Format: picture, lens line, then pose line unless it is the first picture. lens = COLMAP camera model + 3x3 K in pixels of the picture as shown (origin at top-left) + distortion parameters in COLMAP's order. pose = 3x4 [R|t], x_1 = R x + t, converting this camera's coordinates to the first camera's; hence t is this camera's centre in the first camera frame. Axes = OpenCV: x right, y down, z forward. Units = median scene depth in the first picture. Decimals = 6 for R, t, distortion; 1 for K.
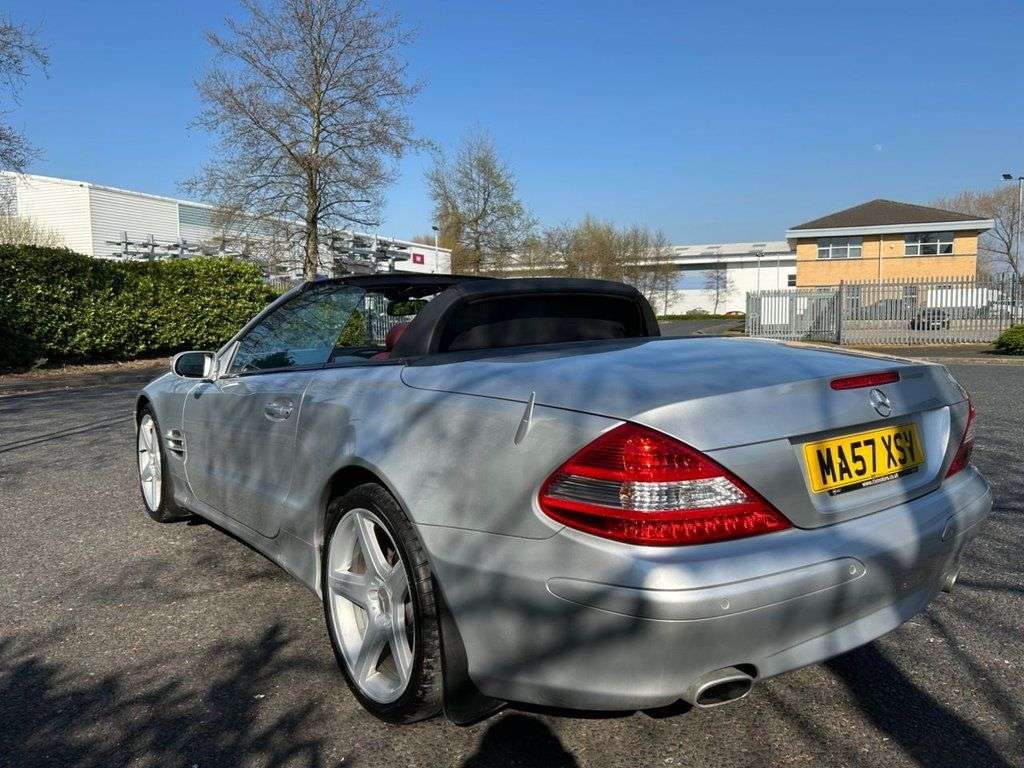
lens RADIAL K [[772.9, 0, 504.3], [0, 772.9, 379.8], [0, 0, 1]] dist [0.034856, -0.037178]
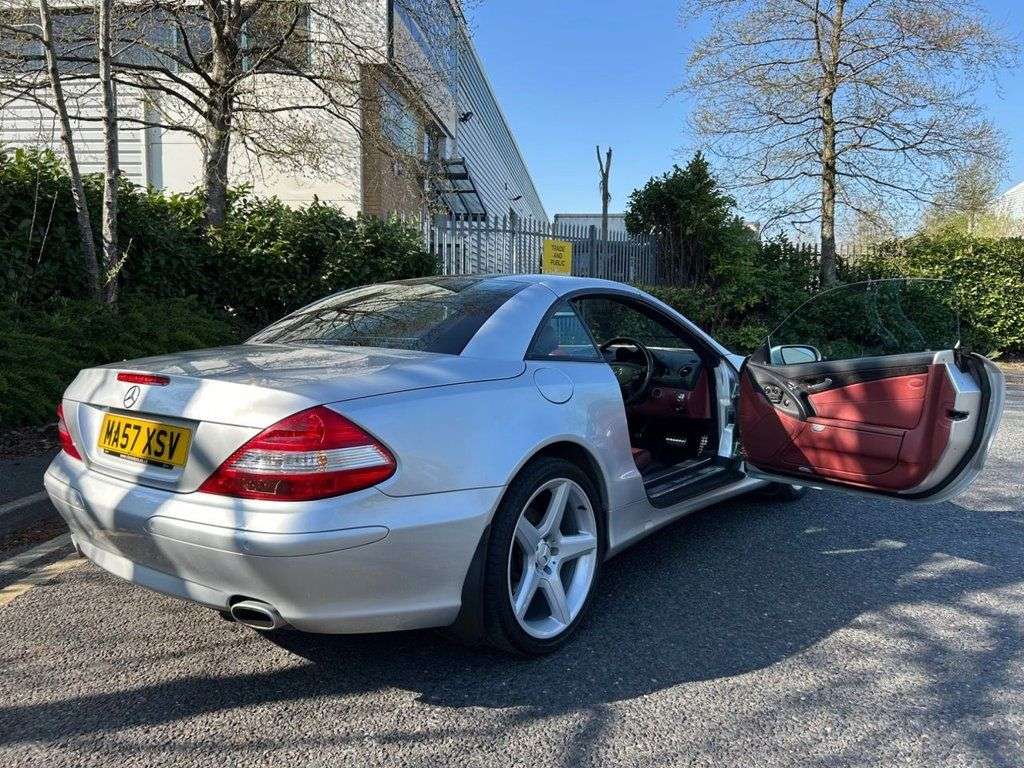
lens RADIAL K [[772.9, 0, 516.1], [0, 772.9, 377.1], [0, 0, 1]] dist [0.034856, -0.037178]
pose [[0.284337, 0.107317, -0.952699, 0.180676], [-0.097827, 0.991776, 0.082522, -0.016397], [0.953720, 0.069736, 0.292497, 0.118185]]
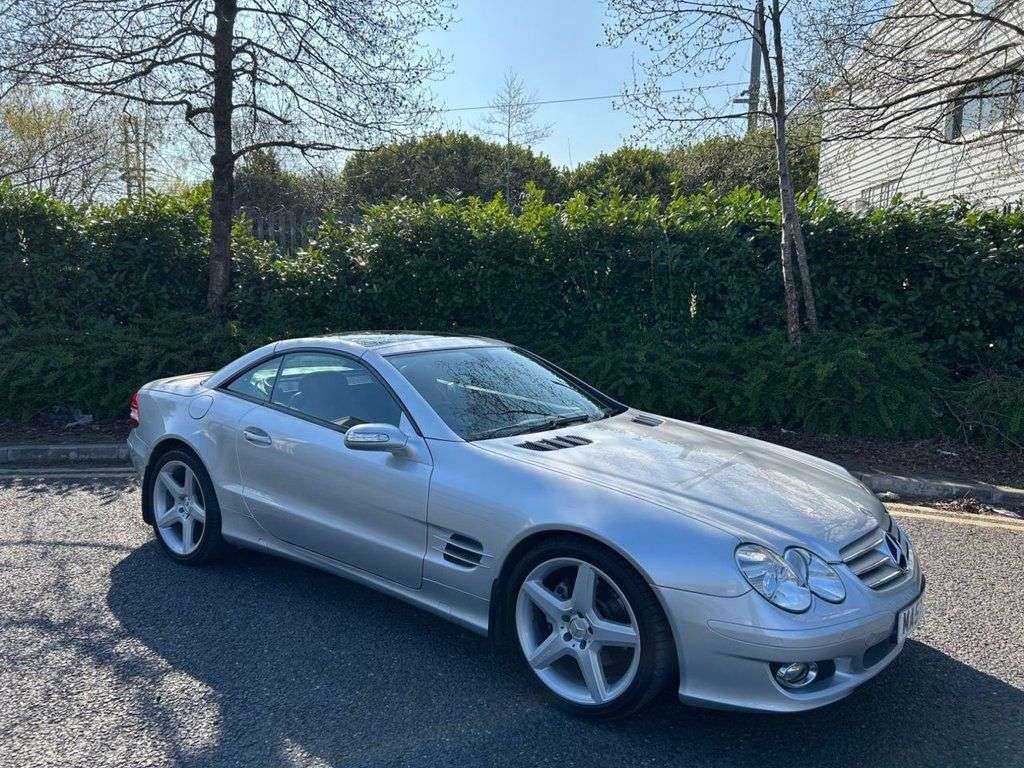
lens RADIAL K [[772.9, 0, 505.7], [0, 772.9, 387.3], [0, 0, 1]] dist [0.034856, -0.037178]
pose [[-0.957051, 0.039073, -0.287275, 0.027605], [-0.023402, 0.977232, 0.210880, -0.059200], [0.288974, 0.208545, -0.934346, 0.401036]]
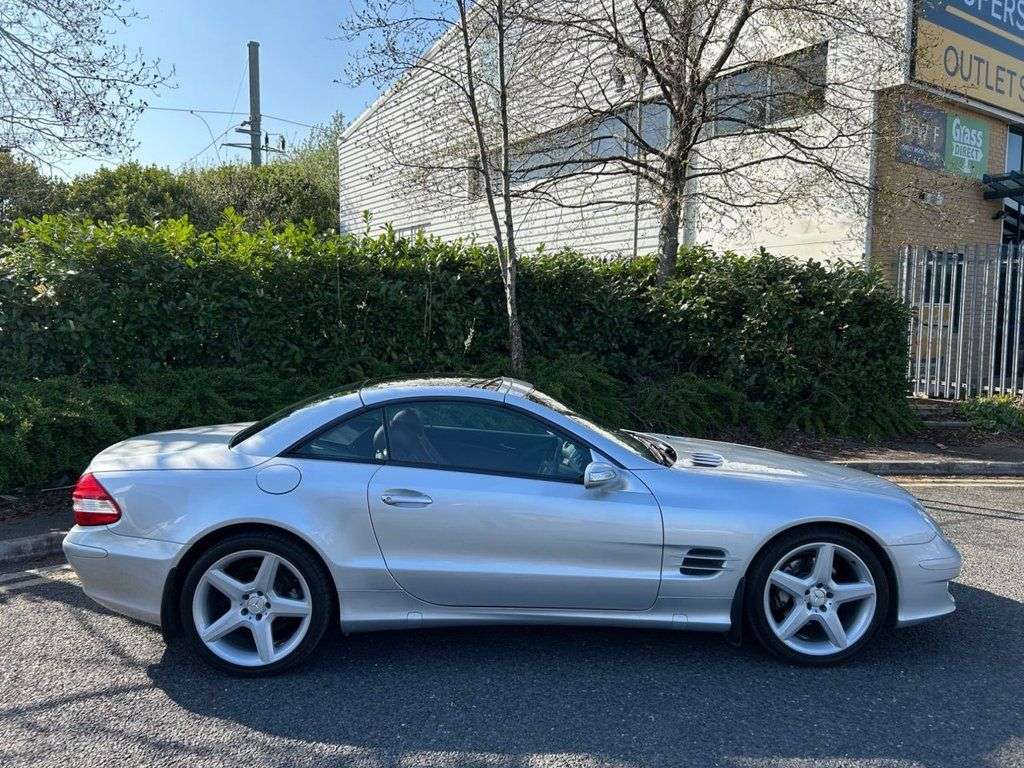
lens RADIAL K [[772.9, 0, 509.2], [0, 772.9, 384.6], [0, 0, 1]] dist [0.034856, -0.037178]
pose [[-0.557683, 0.080818, -0.826110, 0.169258], [-0.067318, 0.987567, 0.142058, -0.056518], [0.827320, 0.134835, -0.545309, 0.310136]]
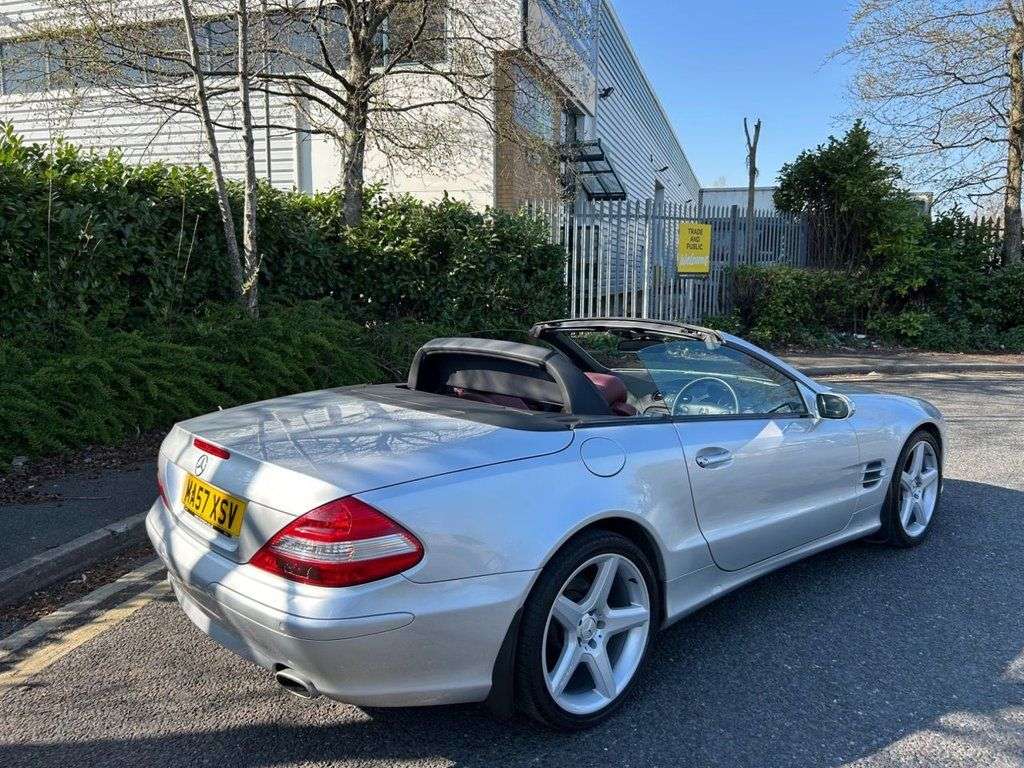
lens RADIAL K [[772.9, 0, 508.5], [0, 772.9, 385.2], [0, 0, 1]] dist [0.034856, -0.037178]
pose [[0.088591, 0.158508, -0.983375, 0.180756], [-0.093130, 0.984250, 0.150259, -0.035870], [0.991705, 0.078271, 0.101957, 0.134206]]
